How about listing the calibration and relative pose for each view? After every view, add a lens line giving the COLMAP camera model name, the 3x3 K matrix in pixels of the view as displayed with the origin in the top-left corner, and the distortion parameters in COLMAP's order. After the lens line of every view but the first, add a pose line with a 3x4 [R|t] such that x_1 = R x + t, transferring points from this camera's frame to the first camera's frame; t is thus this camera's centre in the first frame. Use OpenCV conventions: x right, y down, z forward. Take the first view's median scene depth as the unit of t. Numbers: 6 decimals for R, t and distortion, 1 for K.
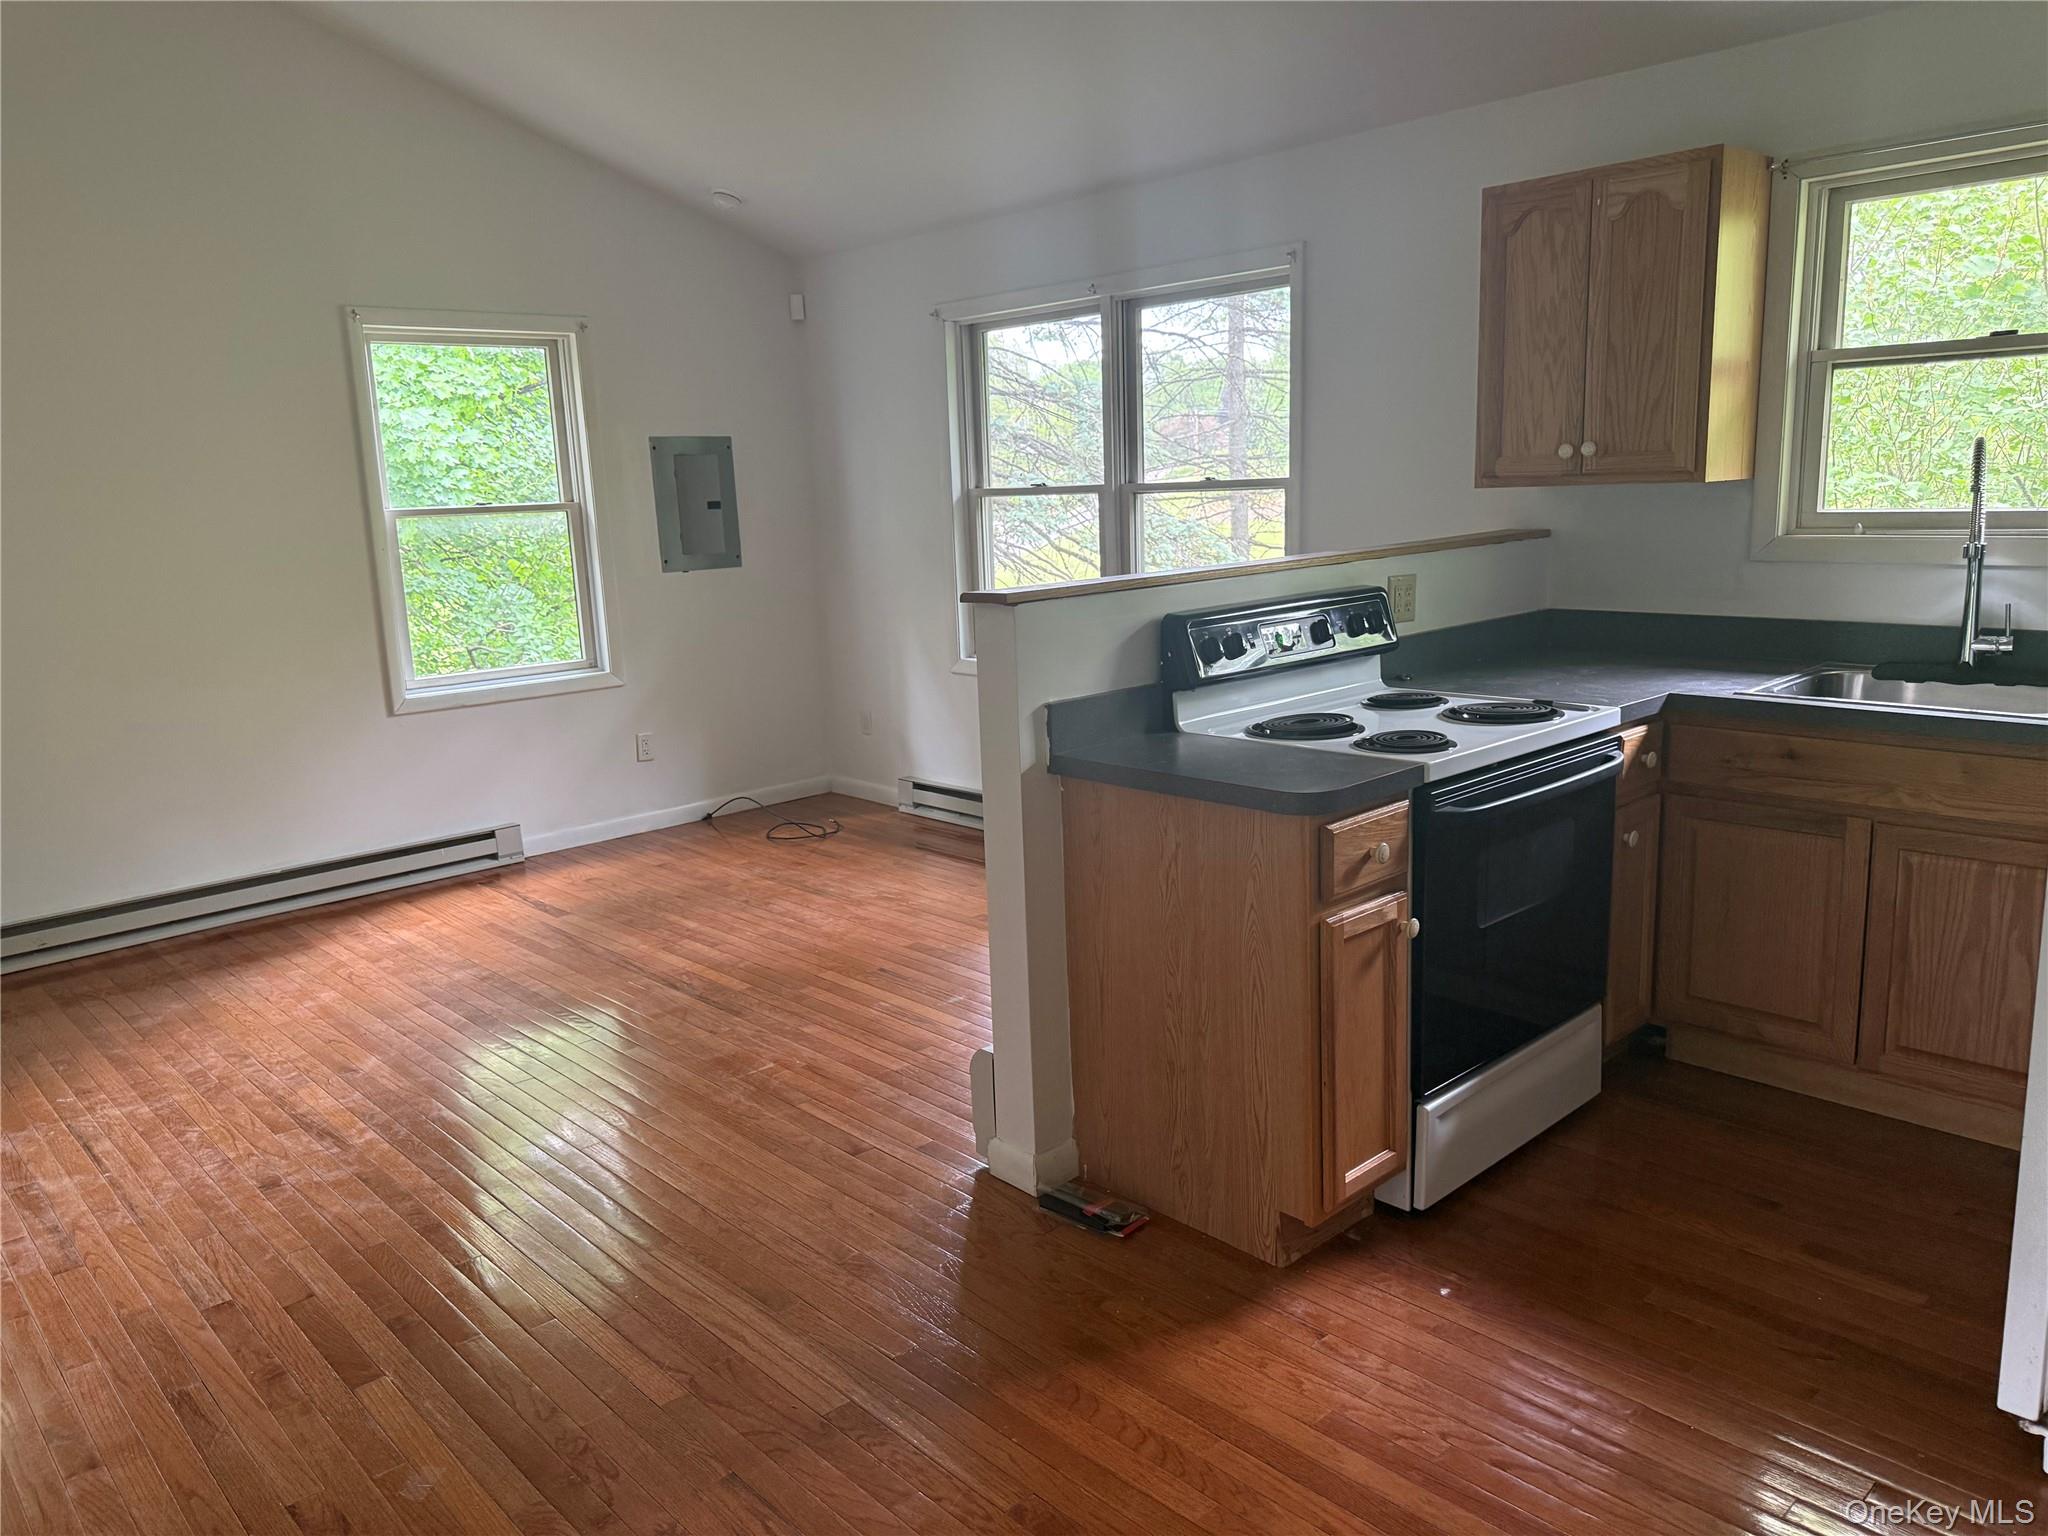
lens RADIAL K [[1465.4, 0, 1024.0], [0, 1465.4, 768.0], [0, 0, 1]] dist [-0.026043, 0.002592]
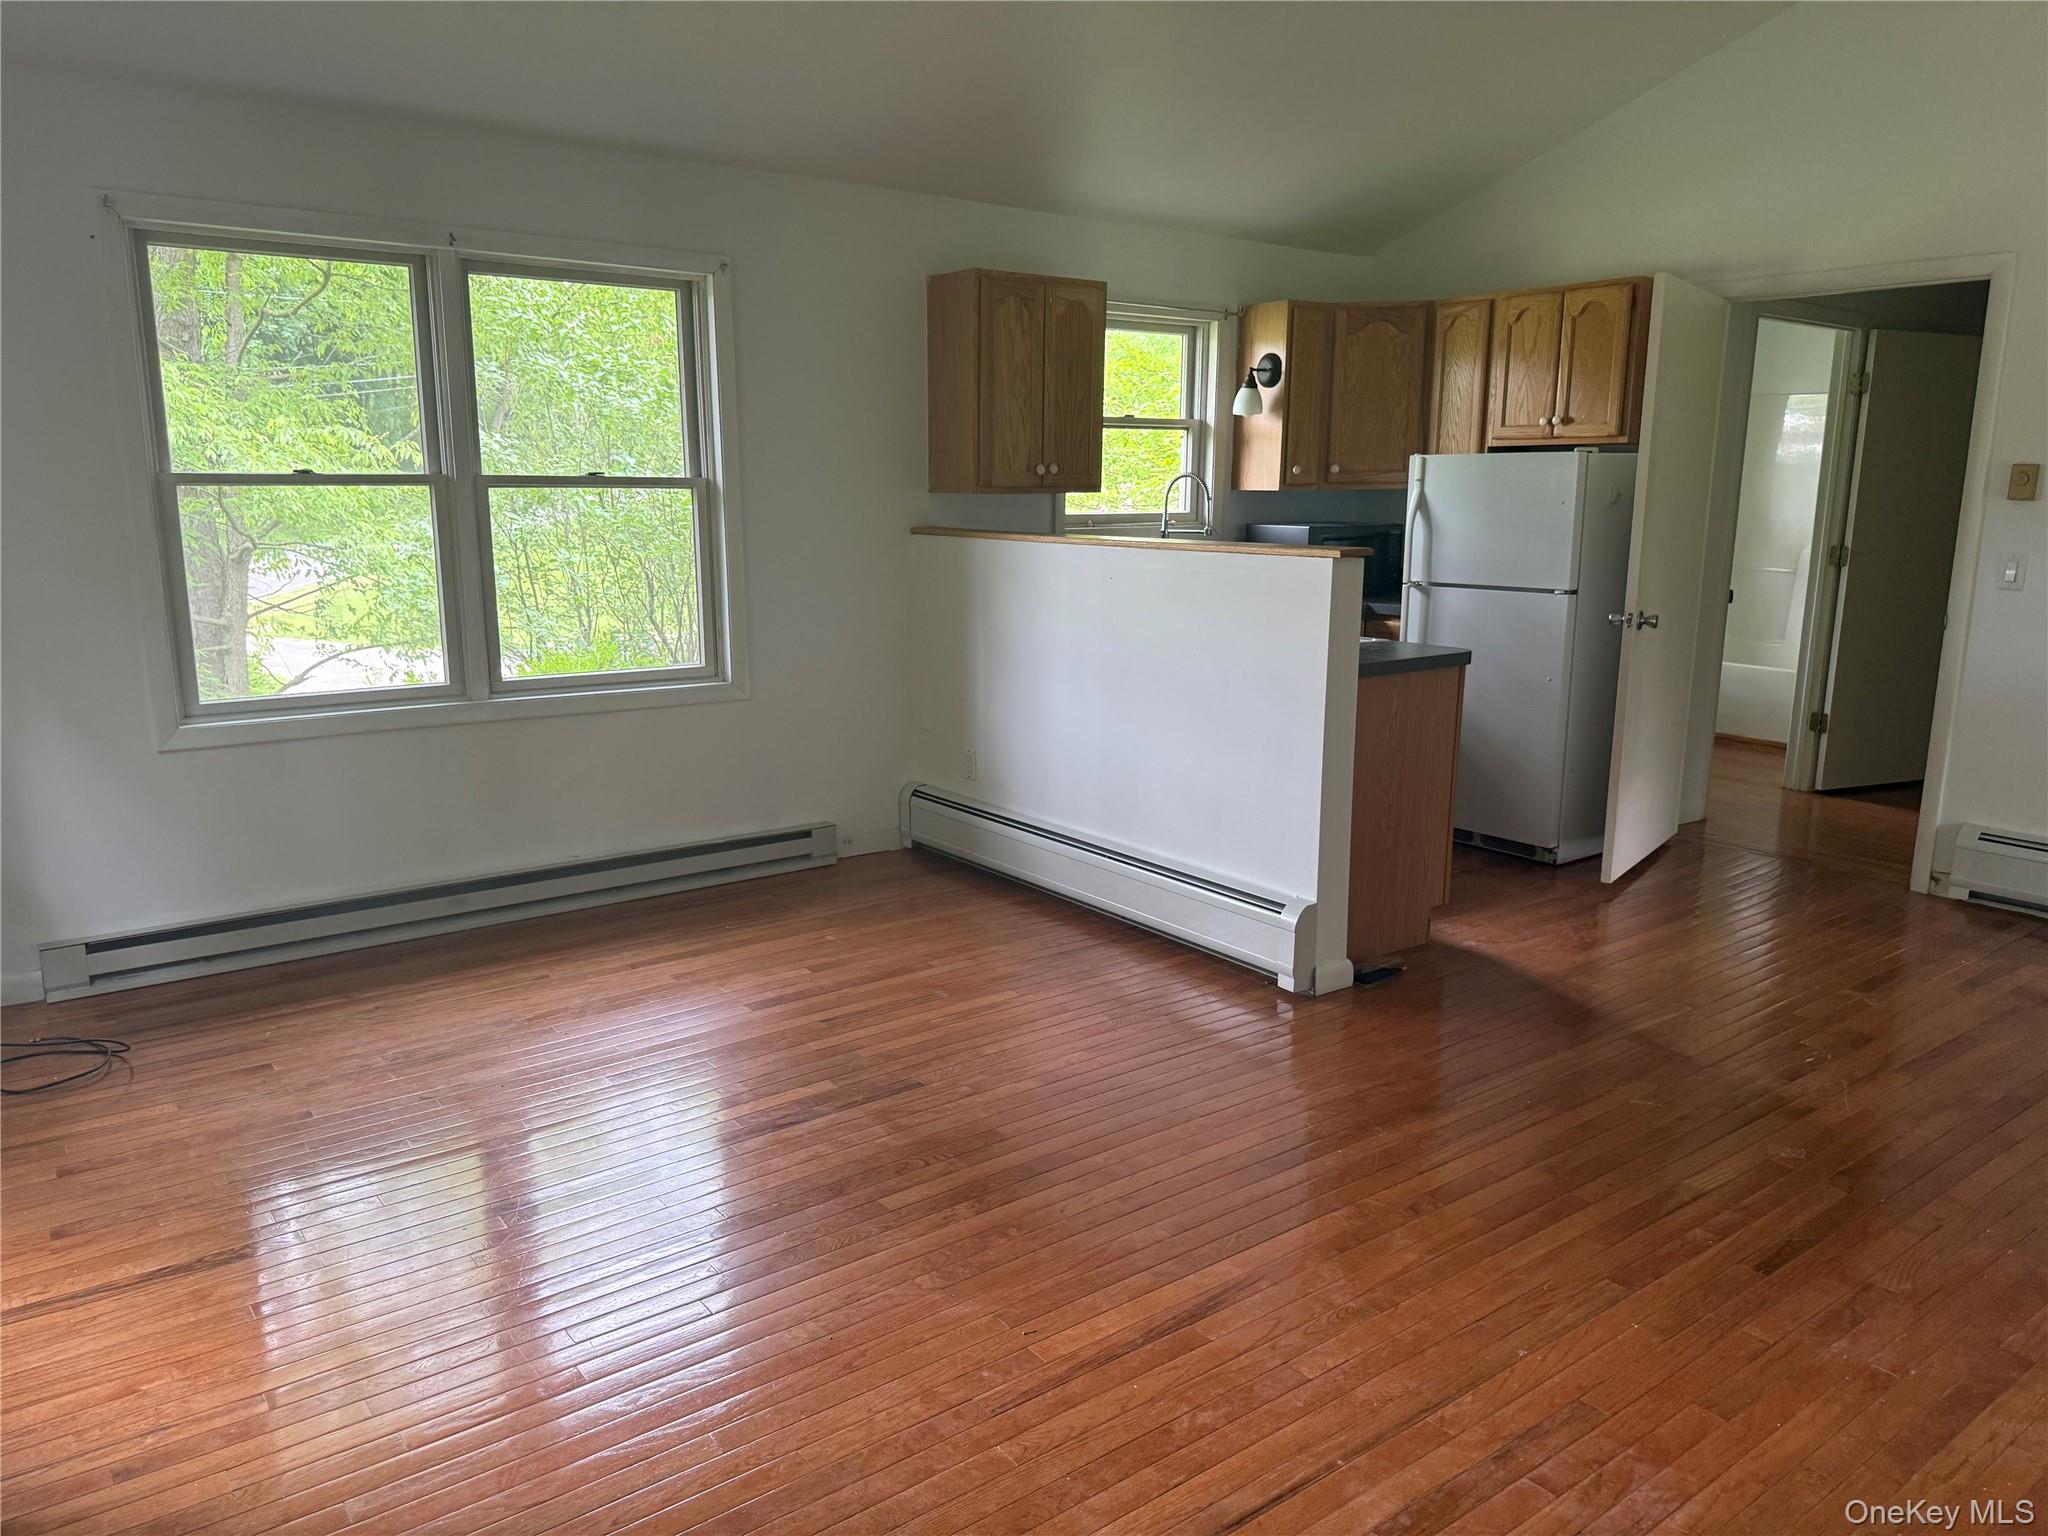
lens RADIAL K [[1496.2, 0, 1024.0], [0, 1496.2, 768.0], [0, 0, 1]] dist [0.021503, -0.001689]
pose [[0.092092, -0.151111, 0.984218, -1.106985], [0.183142, 0.974126, 0.132425, -0.126336], [-0.978763, 0.168057, 0.117384, 0.874939]]
